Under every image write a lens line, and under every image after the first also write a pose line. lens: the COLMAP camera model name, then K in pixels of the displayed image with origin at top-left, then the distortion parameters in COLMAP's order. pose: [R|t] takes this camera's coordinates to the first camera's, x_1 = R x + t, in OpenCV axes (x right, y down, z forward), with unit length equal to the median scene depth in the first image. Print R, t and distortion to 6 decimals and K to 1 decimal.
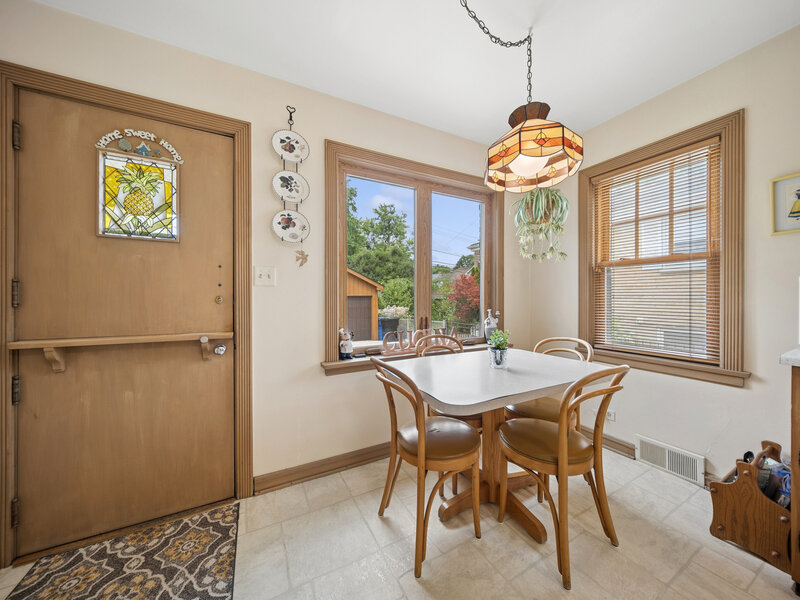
lens RADIAL K [[290.1, 0, 402.6], [0, 290.1, 297.3], [0, 0, 1]] dist [0.000214, -0.000014]
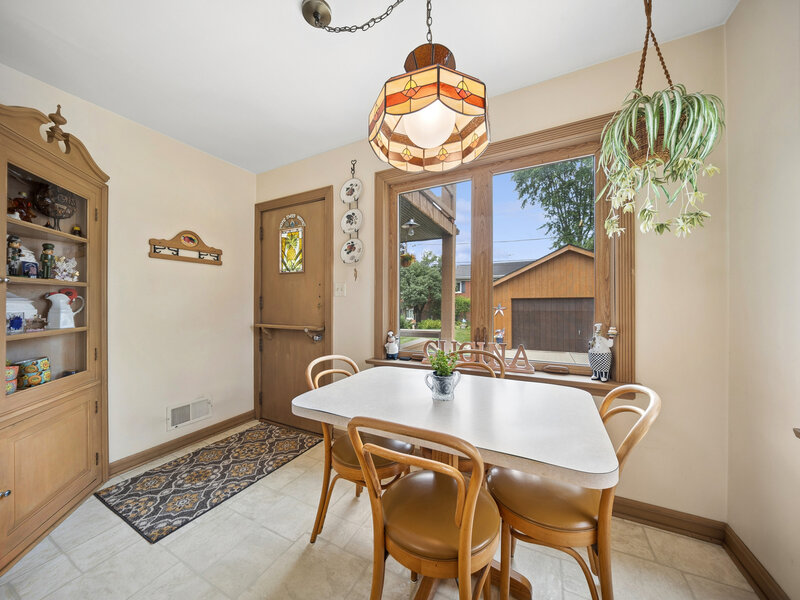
lens RADIAL K [[287.7, 0, 397.3], [0, 287.7, 304.4], [0, 0, 1]] dist [-0.009974, -0.000023]
pose [[0.571520, 0.001125, -0.820587, 0.817340], [0.000160, 0.999999, 0.001483, -0.001992], [0.820588, -0.000979, 0.571519, 0.424599]]
